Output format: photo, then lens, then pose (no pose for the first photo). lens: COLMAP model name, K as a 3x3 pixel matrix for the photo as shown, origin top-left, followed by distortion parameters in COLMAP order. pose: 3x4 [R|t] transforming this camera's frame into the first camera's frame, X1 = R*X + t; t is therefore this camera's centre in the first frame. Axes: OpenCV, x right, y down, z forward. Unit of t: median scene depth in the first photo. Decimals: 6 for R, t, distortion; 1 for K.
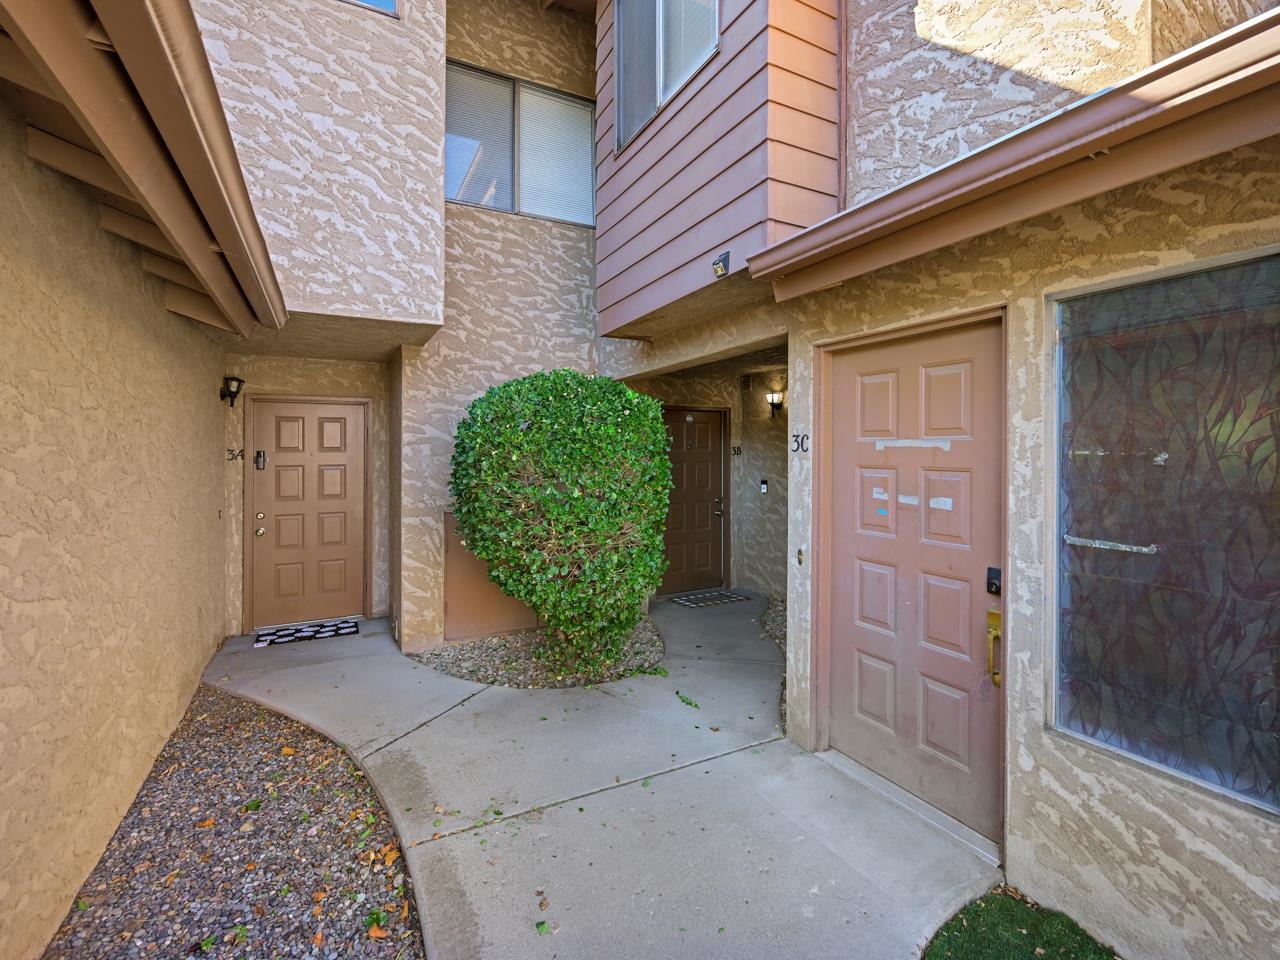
lens RADIAL K [[568.0, 0, 638.6], [0, 568.0, 469.4], [0, 0, 1]] dist [0.001881, -0.000036]
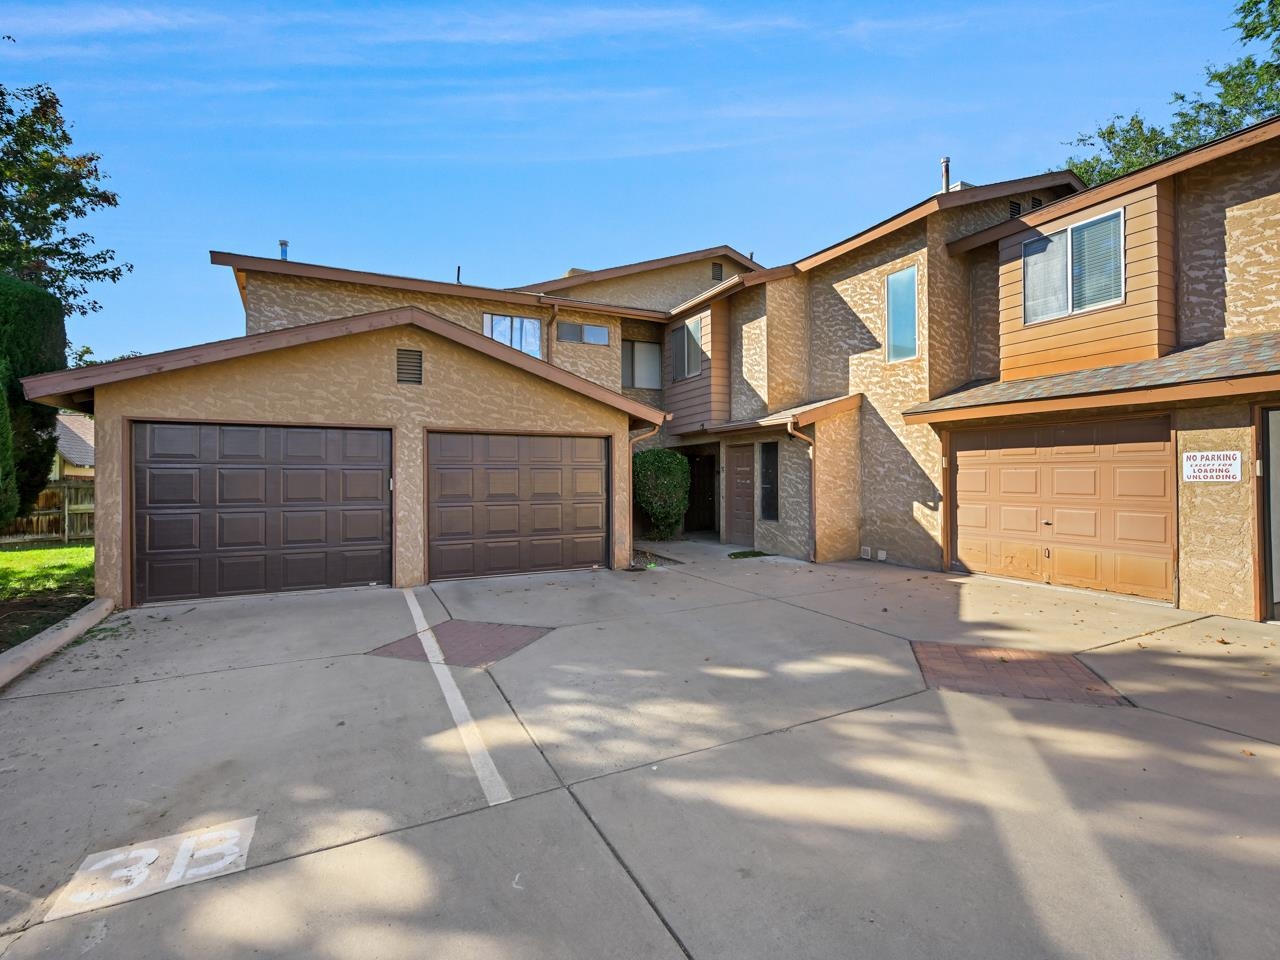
lens RADIAL K [[568.0, 0, 638.6], [0, 568.0, 469.4], [0, 0, 1]] dist [0.001881, -0.000036]
pose [[0.999459, -0.008039, -0.031885, -0.161741], [0.006441, 0.998732, -0.049930, 0.138436], [0.032246, 0.049698, 0.998244, -2.711433]]
